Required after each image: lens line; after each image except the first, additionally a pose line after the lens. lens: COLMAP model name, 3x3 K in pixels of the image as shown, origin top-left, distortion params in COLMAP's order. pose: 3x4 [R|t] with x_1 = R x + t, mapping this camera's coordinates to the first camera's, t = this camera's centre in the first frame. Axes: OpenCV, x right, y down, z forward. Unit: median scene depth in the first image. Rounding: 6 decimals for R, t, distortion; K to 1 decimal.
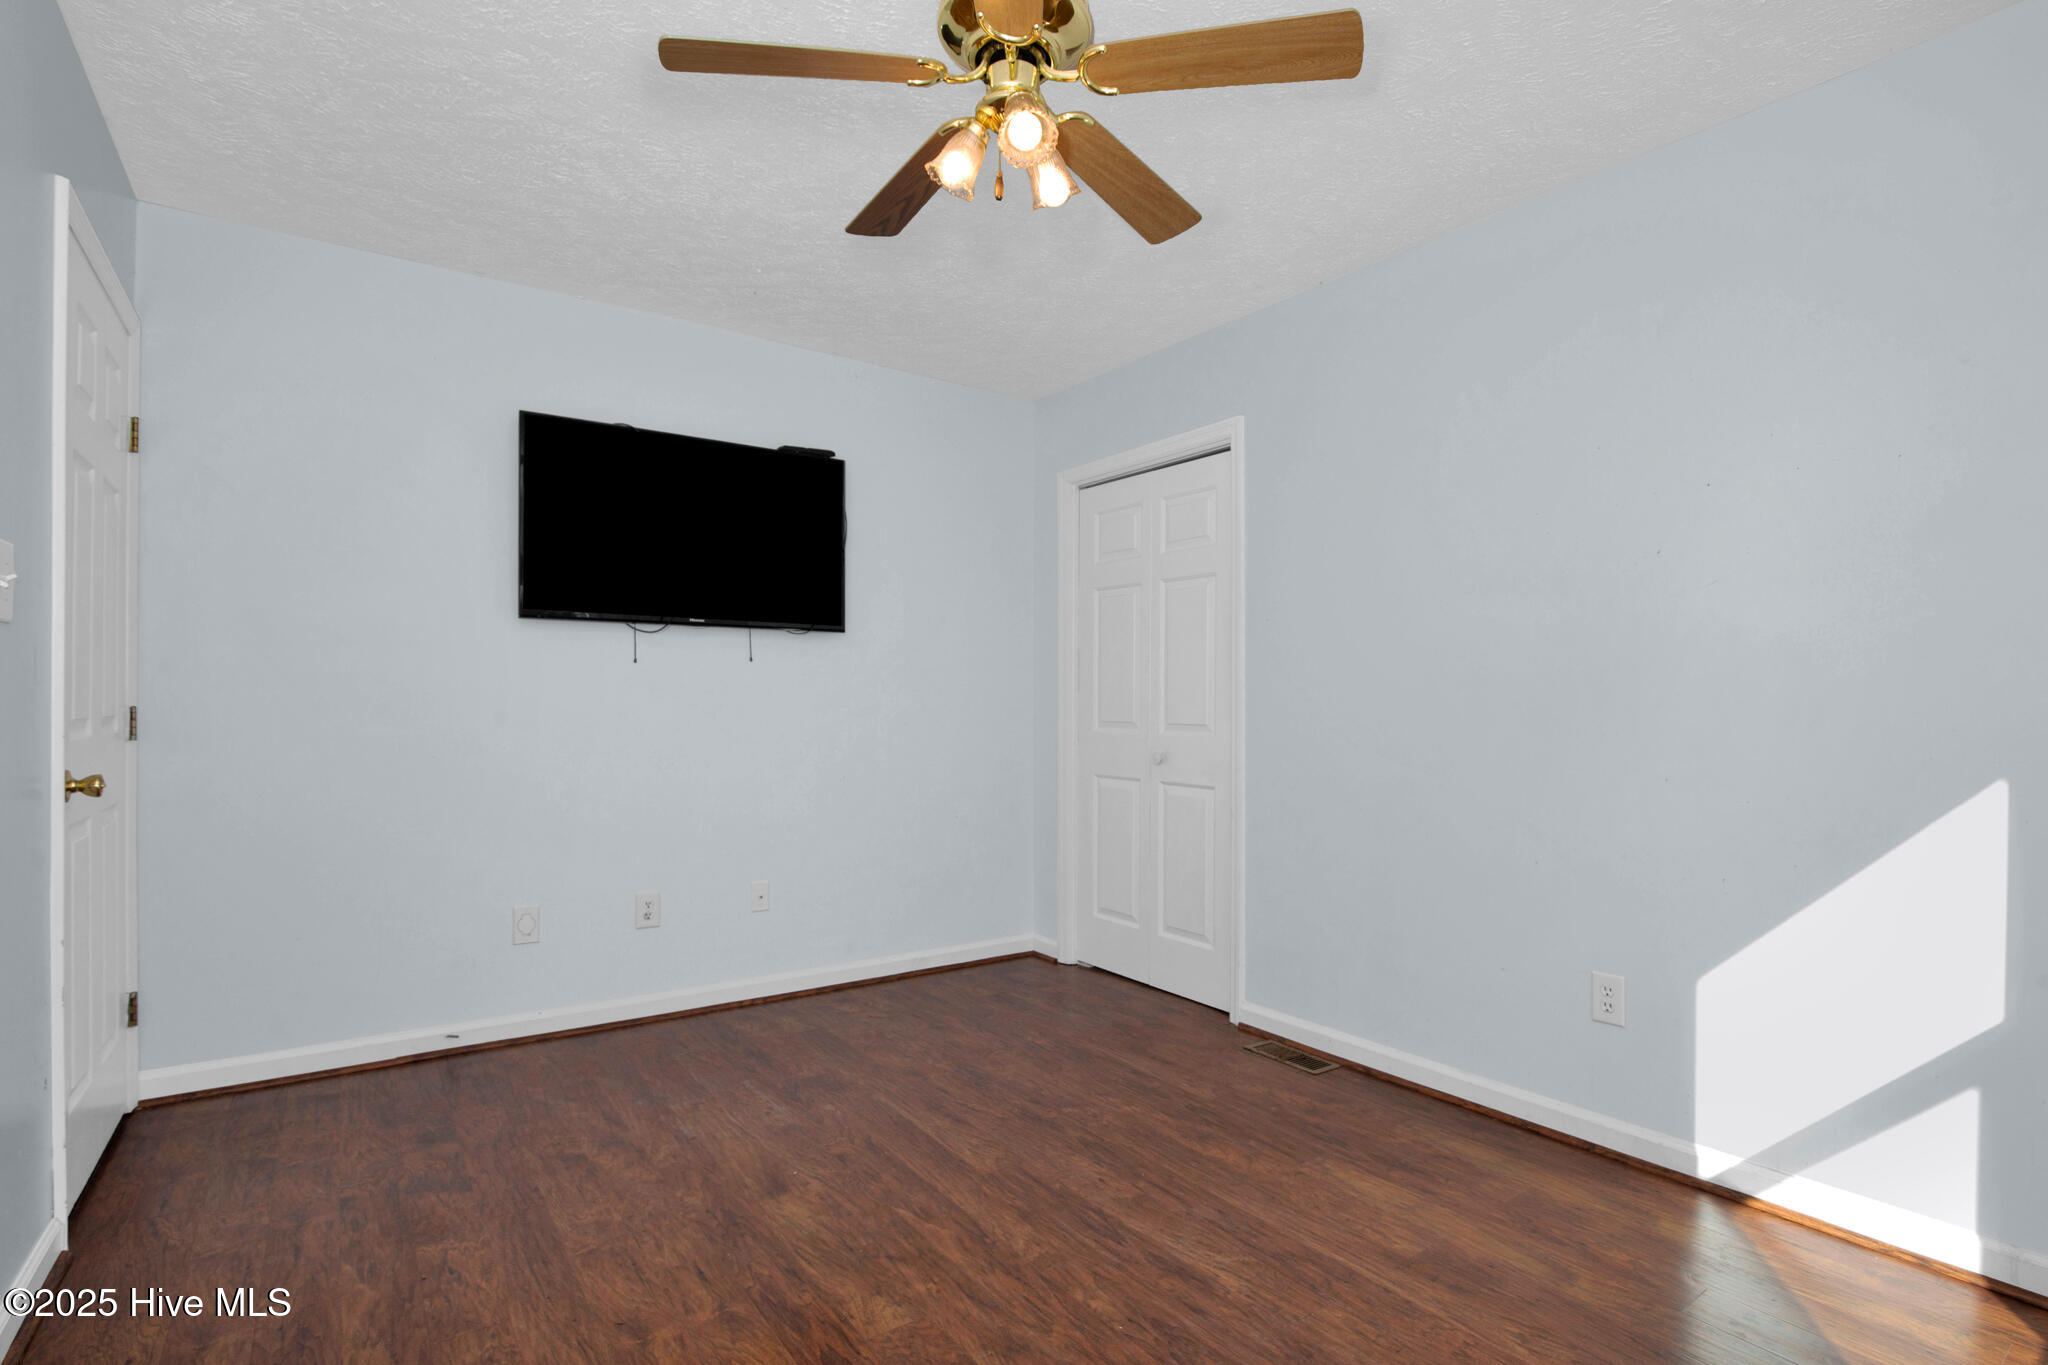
lens RADIAL K [[981.8, 0, 1027.7], [0, 981.8, 696.2], [0, 0, 1]] dist [-0.001017, -0.000119]
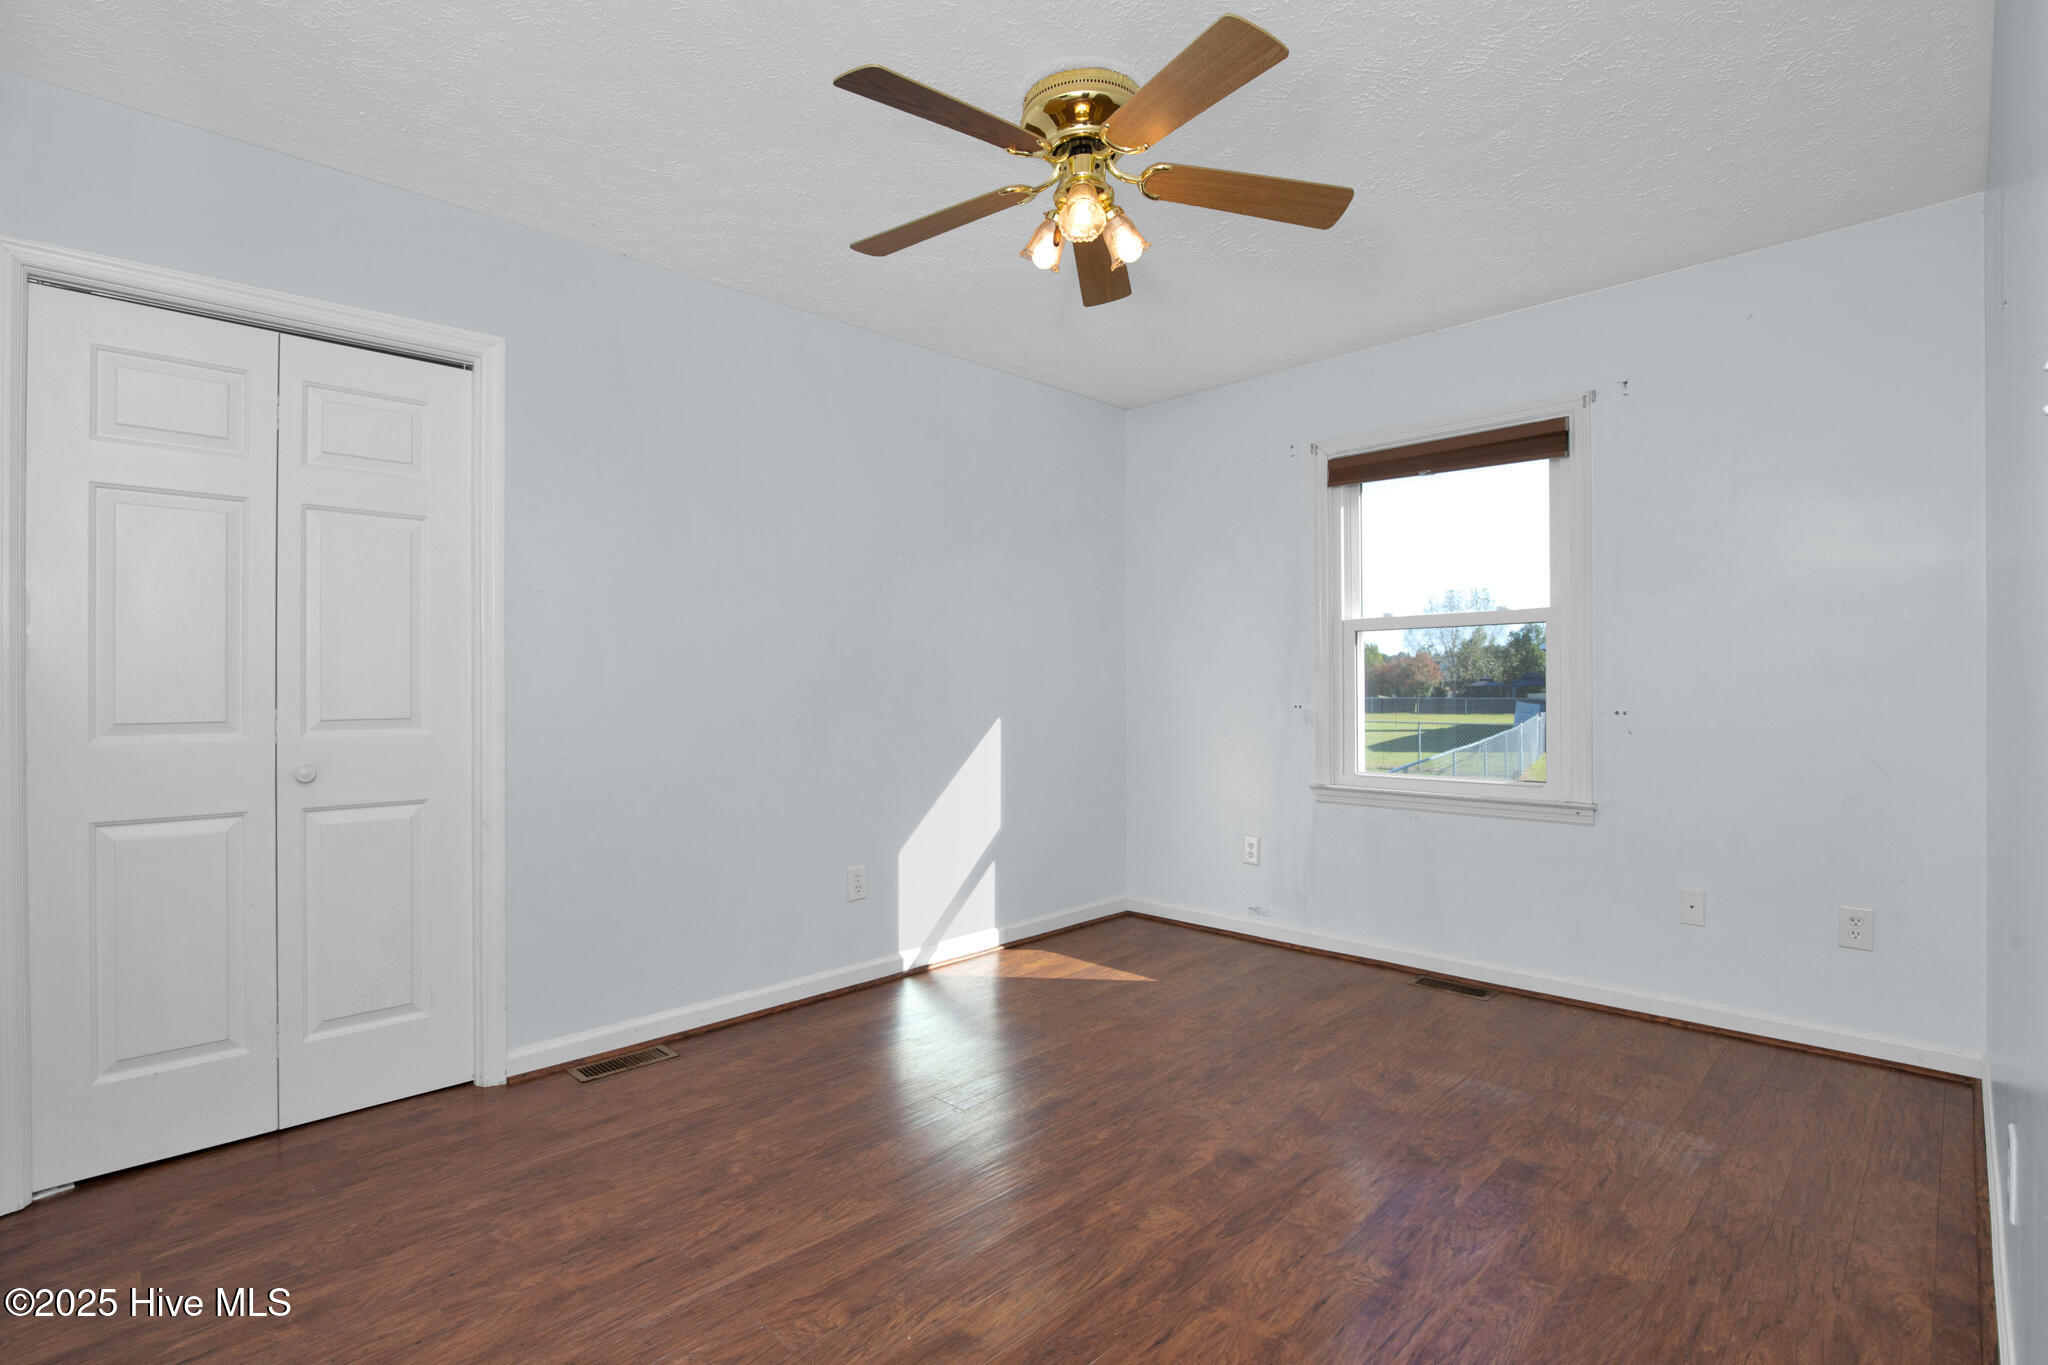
lens RADIAL K [[981.8, 0, 1027.7], [0, 981.8, 696.2], [0, 0, 1]] dist [-0.001017, -0.000119]
pose [[-0.172178, -0.008616, 0.985028, -0.848159], [-0.006514, 0.999950, 0.007608, 0.008160], [-0.985044, -0.005107, -0.172226, 0.924020]]
